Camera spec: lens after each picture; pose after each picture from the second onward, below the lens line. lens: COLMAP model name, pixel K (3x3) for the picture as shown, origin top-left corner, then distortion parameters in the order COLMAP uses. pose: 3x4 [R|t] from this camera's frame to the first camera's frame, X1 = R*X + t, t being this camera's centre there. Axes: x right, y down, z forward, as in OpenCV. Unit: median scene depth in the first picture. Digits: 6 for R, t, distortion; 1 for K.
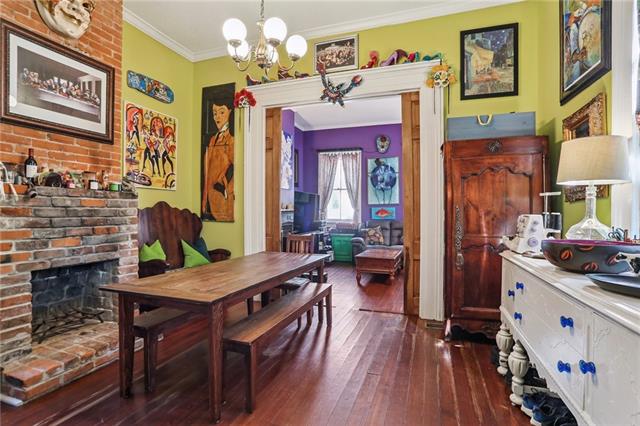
lens RADIAL K [[312.4, 0, 321.0], [0, 312.4, 210.6], [0, 0, 1]] dist [-0.032812, 0.001935]
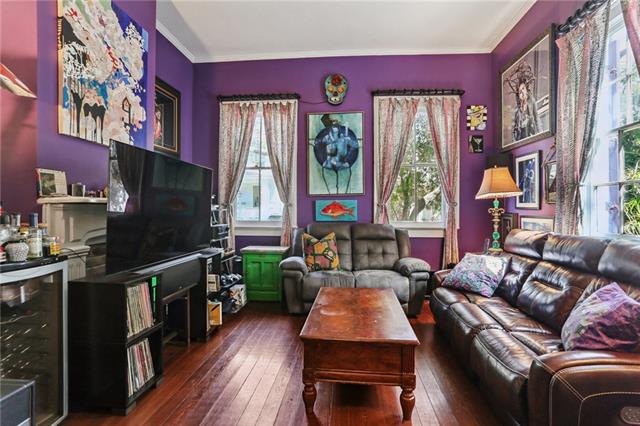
lens RADIAL K [[312.4, 0, 318.2], [0, 312.4, 209.0], [0, 0, 1]] dist [-0.032812, 0.001935]
pose [[0.972845, 0.002338, 0.231447, 0.035338], [-0.003304, 0.999987, 0.003784, 0.004006], [-0.231435, -0.004446, 0.972840, 0.438334]]
